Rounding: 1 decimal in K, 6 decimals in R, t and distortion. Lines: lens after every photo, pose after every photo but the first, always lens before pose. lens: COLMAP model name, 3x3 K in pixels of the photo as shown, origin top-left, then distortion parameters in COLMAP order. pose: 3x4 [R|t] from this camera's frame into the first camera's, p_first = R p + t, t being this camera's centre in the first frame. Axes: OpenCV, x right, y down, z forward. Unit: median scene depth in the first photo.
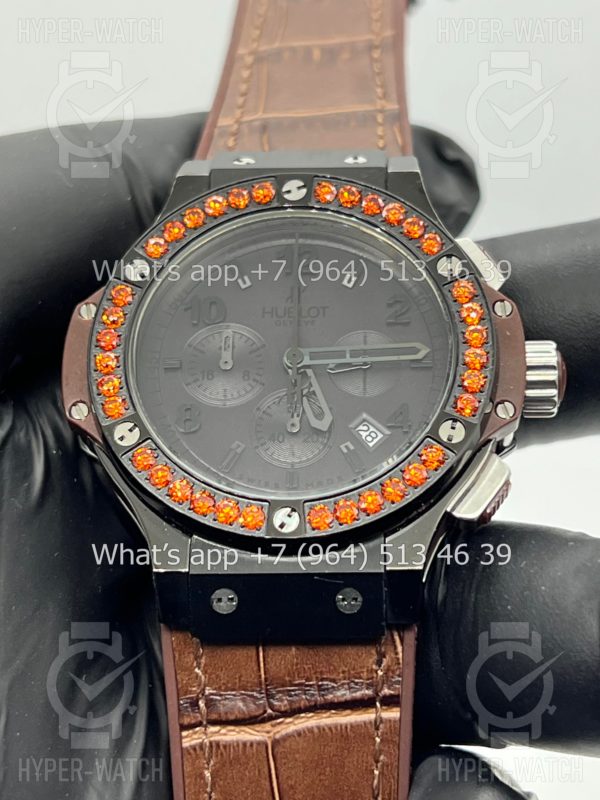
lens RADIAL K [[1885.9, 0, 300.0], [0, 1885.9, 400.0], [0, 0, 1]] dist [0.189304, -0.410521]
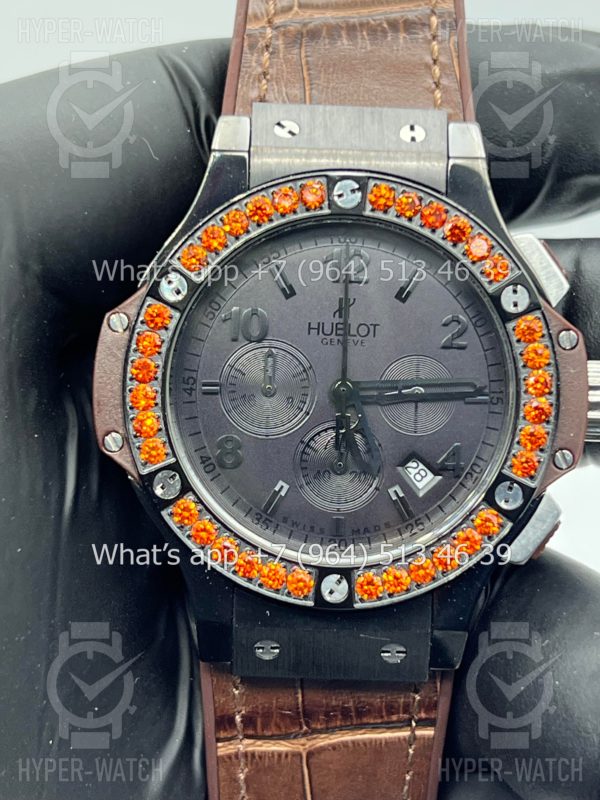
lens RADIAL K [[1885.9, 0, 300.0], [0, 1885.9, 400.0], [0, 0, 1]] dist [0.189304, -0.410521]
pose [[0.998080, 0.013412, 0.060465, -0.082384], [-0.036790, 0.913755, 0.404596, -0.404138], [-0.049824, -0.406044, 0.912494, 0.148494]]
